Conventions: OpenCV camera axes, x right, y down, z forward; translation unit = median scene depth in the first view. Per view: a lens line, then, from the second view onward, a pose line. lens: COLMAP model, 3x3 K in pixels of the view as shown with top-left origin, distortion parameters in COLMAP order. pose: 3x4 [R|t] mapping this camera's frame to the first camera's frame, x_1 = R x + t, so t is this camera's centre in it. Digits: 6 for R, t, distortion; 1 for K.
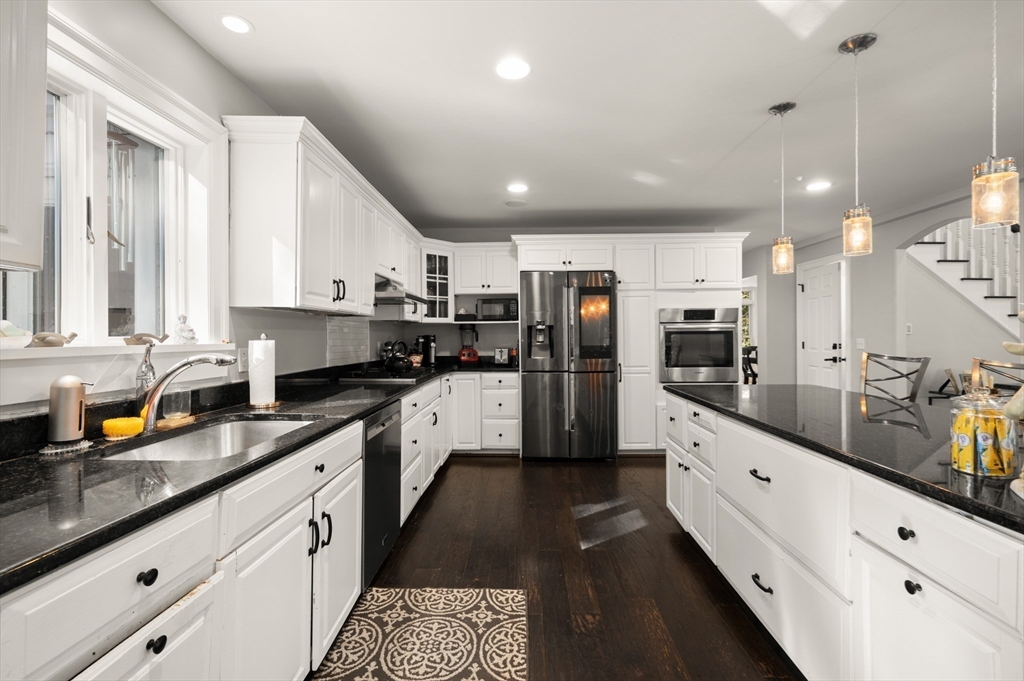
lens RADIAL K [[454.5, 0, 514.2], [0, 454.5, 337.8], [0, 0, 1]] dist [-0.001467, 0.000261]
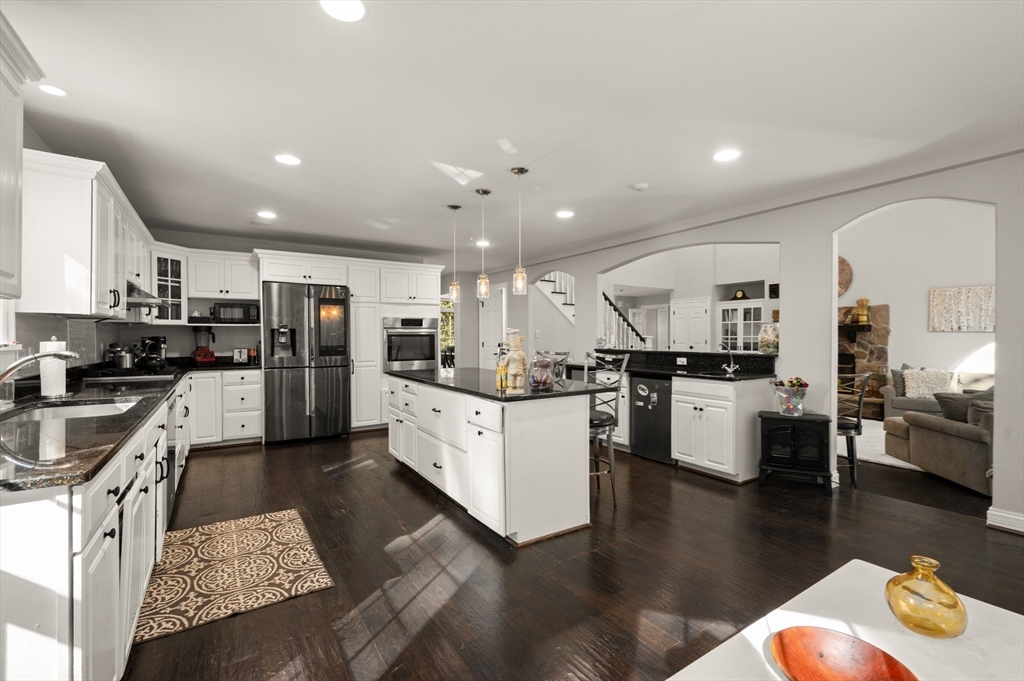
lens RADIAL K [[454.5, 0, 514.5], [0, 454.5, 339.6], [0, 0, 1]] dist [-0.001467, 0.000261]
pose [[0.828204, -0.000341, 0.560427, -0.104646], [-0.000313, 0.999999, 0.001070, -0.000603], [-0.560427, -0.001062, 0.828203, -0.306768]]
